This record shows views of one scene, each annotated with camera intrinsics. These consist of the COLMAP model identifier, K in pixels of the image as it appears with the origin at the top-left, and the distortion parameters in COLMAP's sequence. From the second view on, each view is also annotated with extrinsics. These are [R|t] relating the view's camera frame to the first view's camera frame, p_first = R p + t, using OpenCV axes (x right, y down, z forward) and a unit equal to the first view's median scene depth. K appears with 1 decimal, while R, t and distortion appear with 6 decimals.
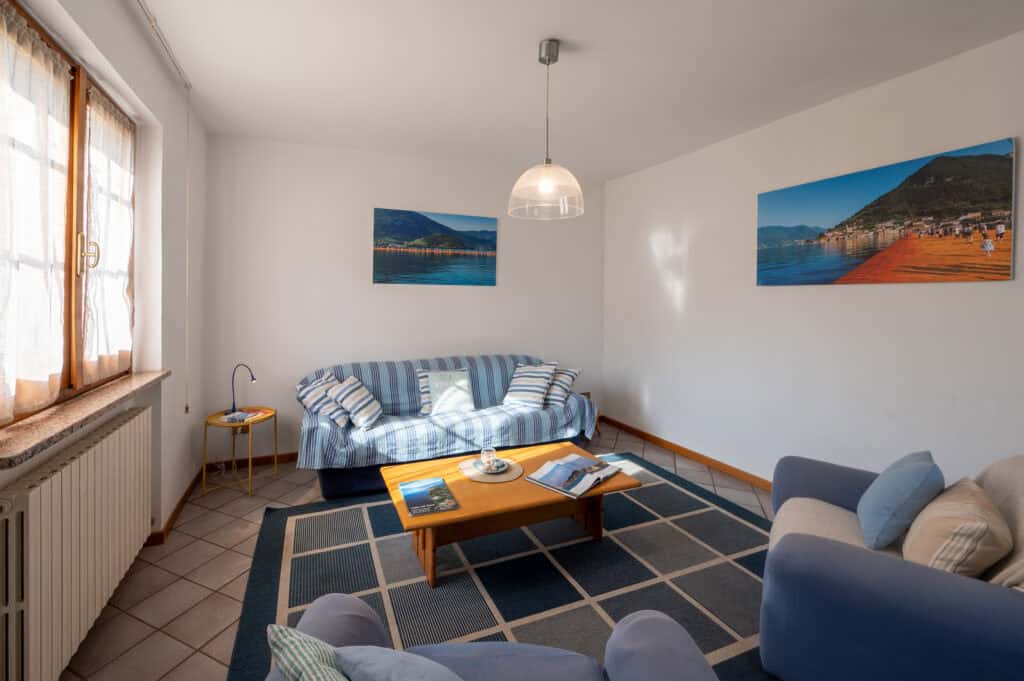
lens RADIAL K [[423.9, 0, 471.8], [0, 423.9, 300.7], [0, 0, 1]] dist [-0.000018, 0.000068]
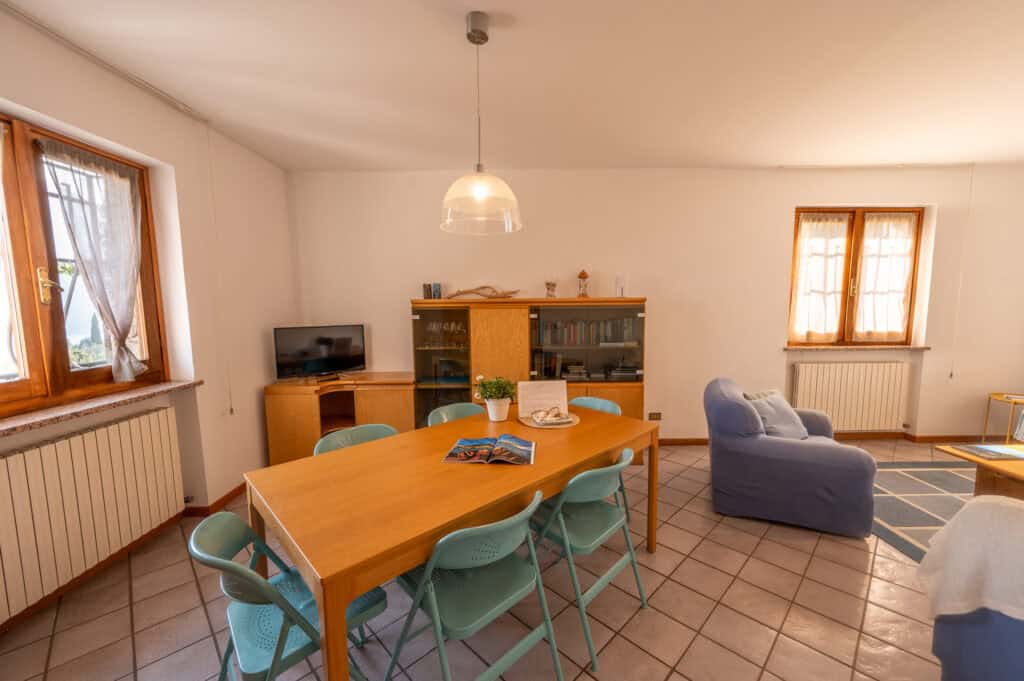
lens RADIAL K [[405.0, 0, 518.8], [0, 405.0, 344.9], [0, 0, 1]] dist [-0.000606, 0.000135]
pose [[-0.351292, 0.096954, -0.931232, 0.886555], [-0.004289, 0.994447, 0.105154, -0.006372], [0.936256, 0.040934, -0.348925, 0.009702]]
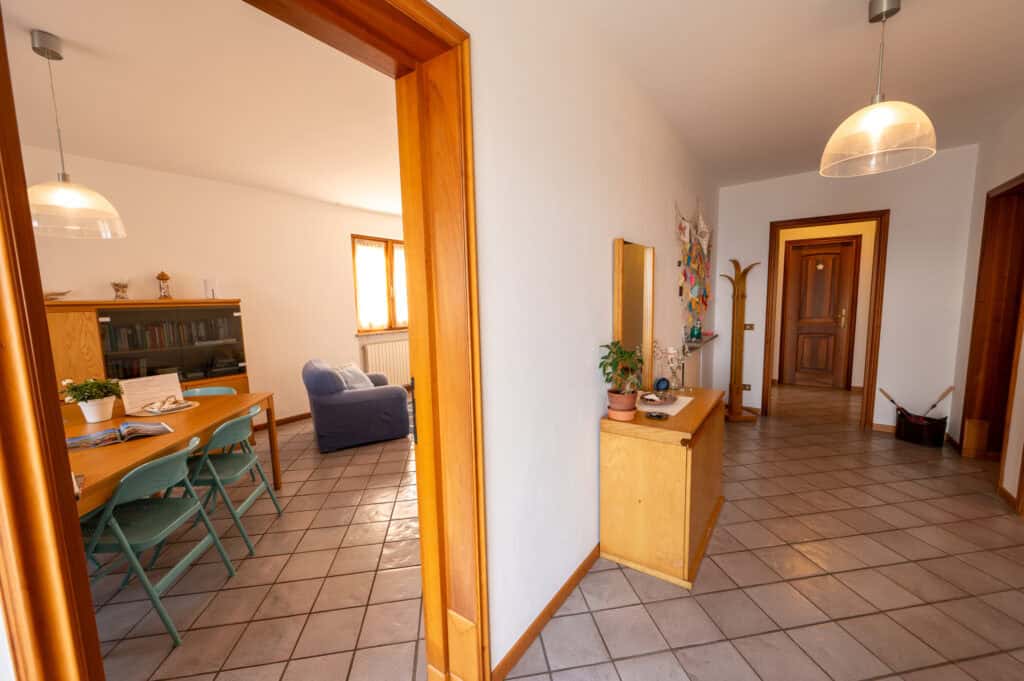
lens RADIAL K [[405.0, 0, 518.8], [0, 405.0, 344.9], [0, 0, 1]] dist [-0.000606, 0.000135]
pose [[0.556826, 0.079741, -0.826792, 1.183322], [0.012895, 0.994431, 0.104594, 0.000030], [0.830529, -0.068902, 0.552697, -0.030604]]
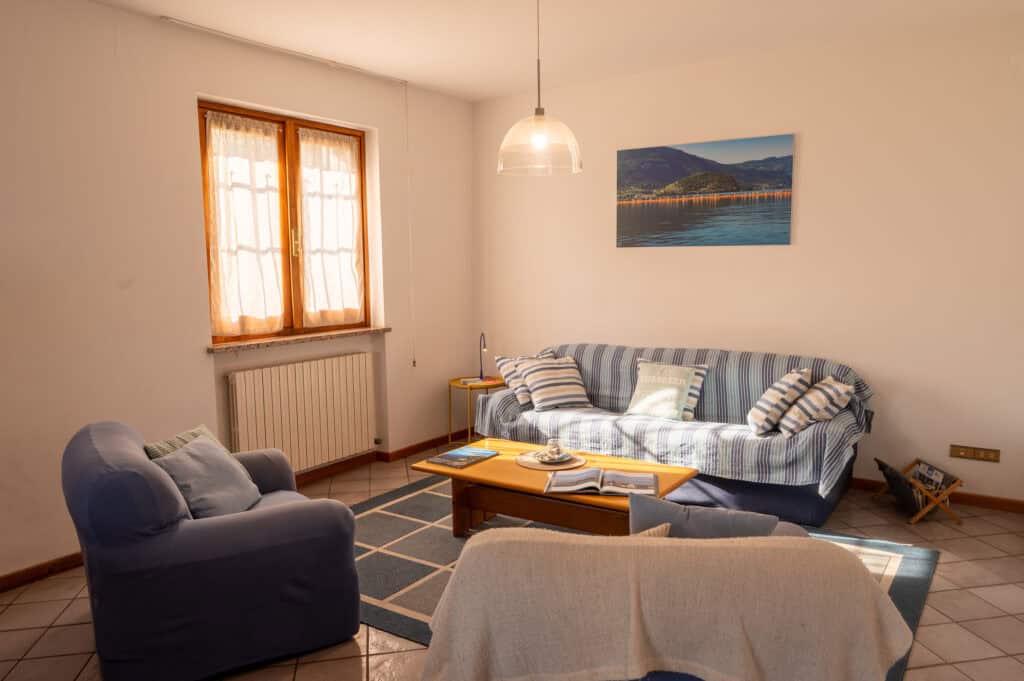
lens RADIAL K [[748.5, 0, 512.0], [0, 748.5, 340.5], [0, 0, 1]] dist [0.008082, 0.001752]
pose [[0.570395, 0.076059, -0.817841, 0.815288], [0.007175, 0.995204, 0.097558, -0.005749], [0.821339, -0.061515, 0.567114, 0.032094]]
